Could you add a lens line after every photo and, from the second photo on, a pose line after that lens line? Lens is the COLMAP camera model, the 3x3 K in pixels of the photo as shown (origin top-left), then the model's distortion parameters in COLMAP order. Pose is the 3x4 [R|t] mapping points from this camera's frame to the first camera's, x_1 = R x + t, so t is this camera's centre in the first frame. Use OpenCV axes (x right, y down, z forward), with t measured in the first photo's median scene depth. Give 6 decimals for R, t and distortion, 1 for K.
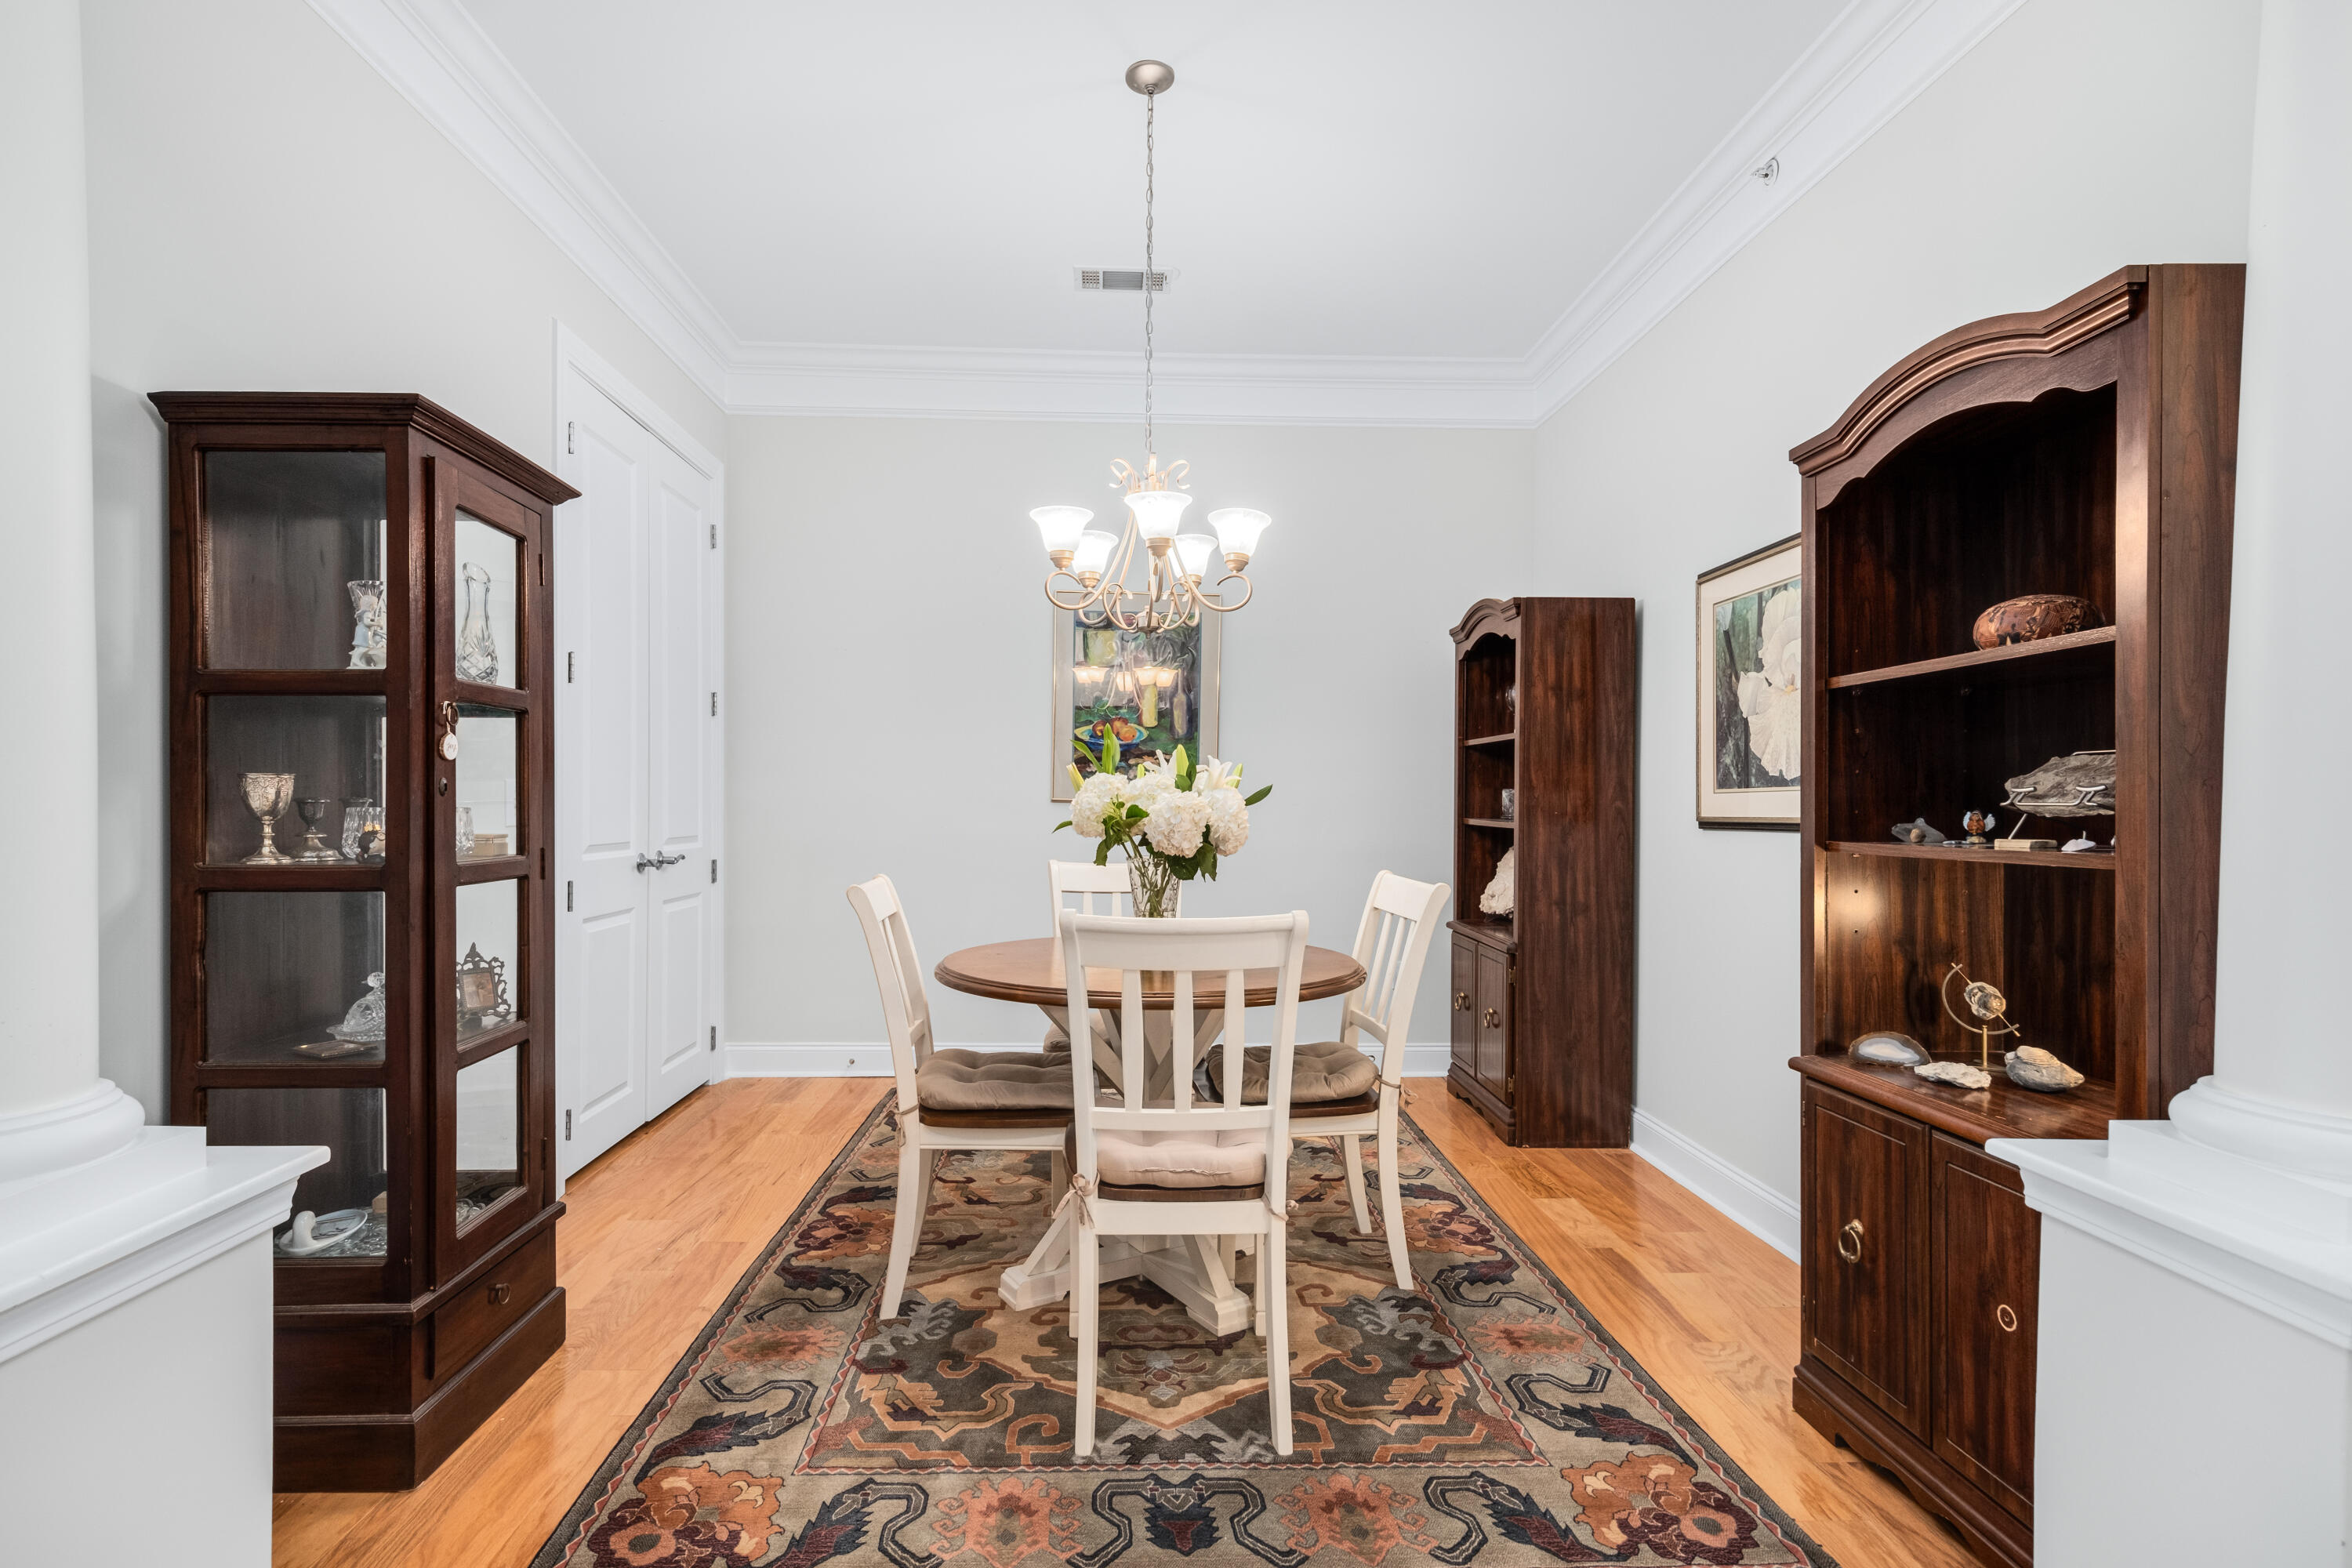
lens RADIAL K [[1125.0, 0, 1167.3], [0, 1125.0, 808.4], [0, 0, 1]] dist [0.009821, -0.001054]
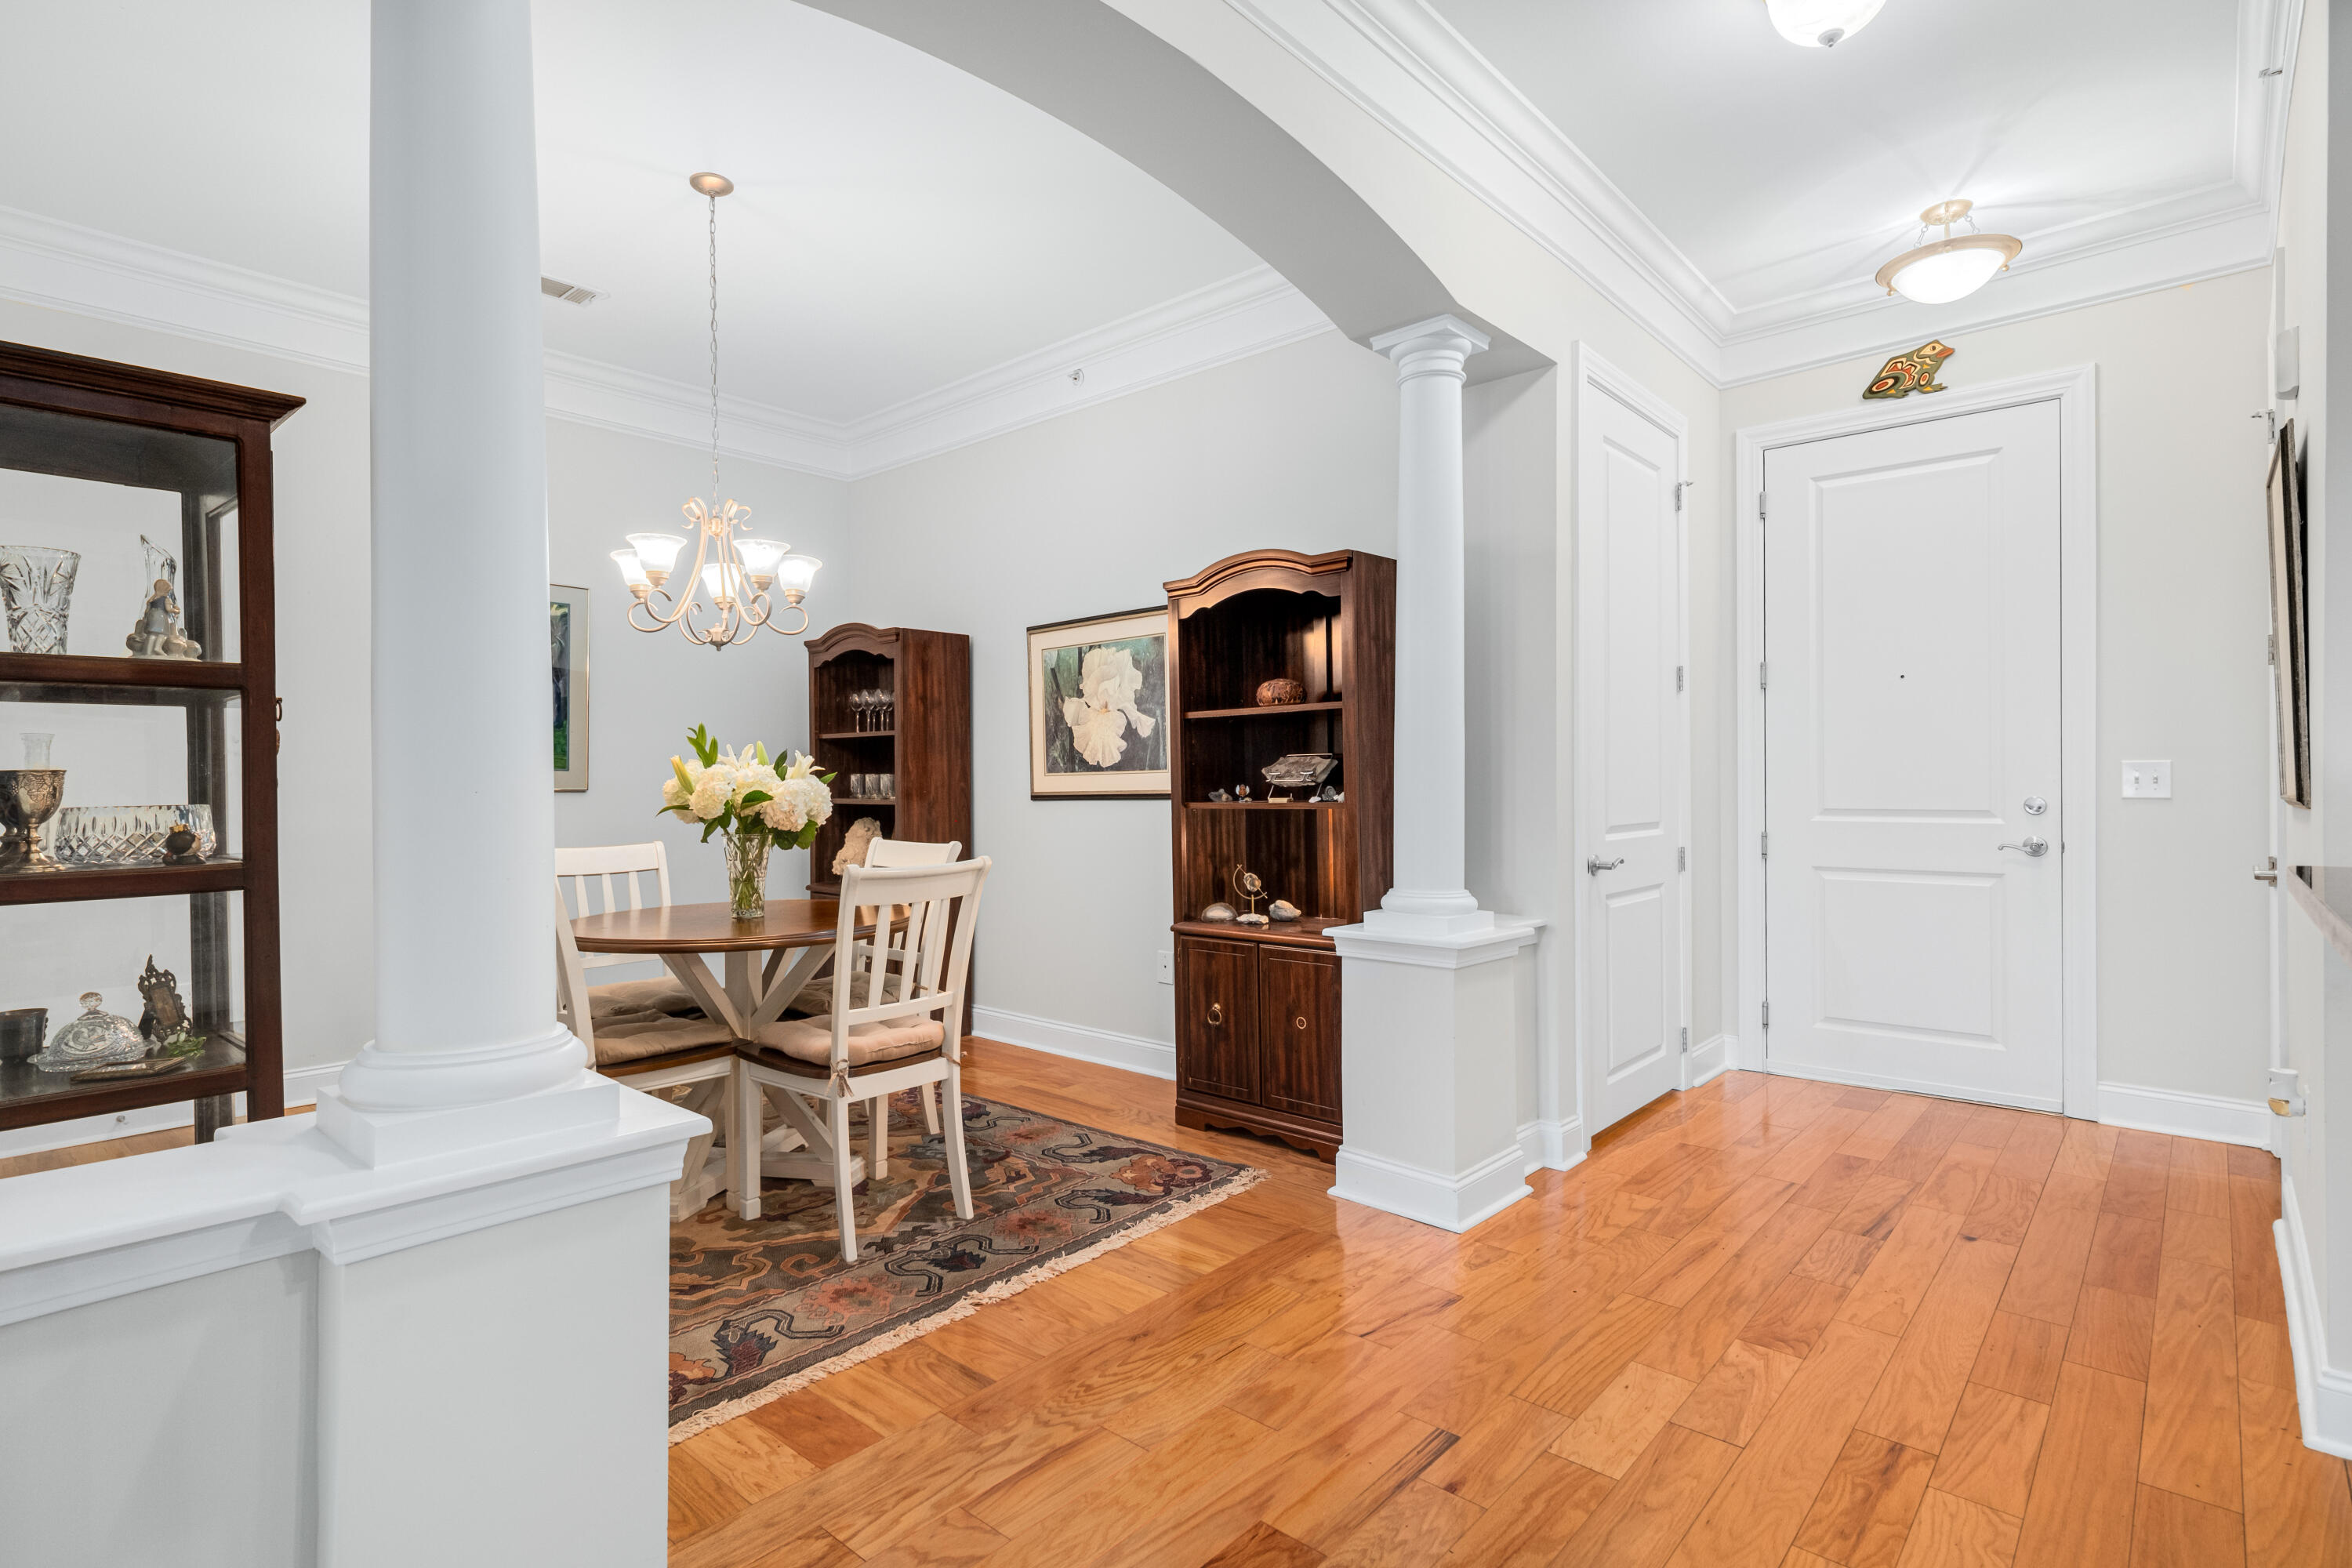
lens RADIAL K [[1150.6, 0, 1138.9], [0, 1150.6, 774.3], [0, 0, 1]] dist [0.002576, -0.000026]
pose [[0.697976, -0.008104, 0.716076, -0.814802], [0.018534, 0.999805, -0.006751, -0.005185], [-0.715882, 0.017984, 0.697990, -0.237971]]
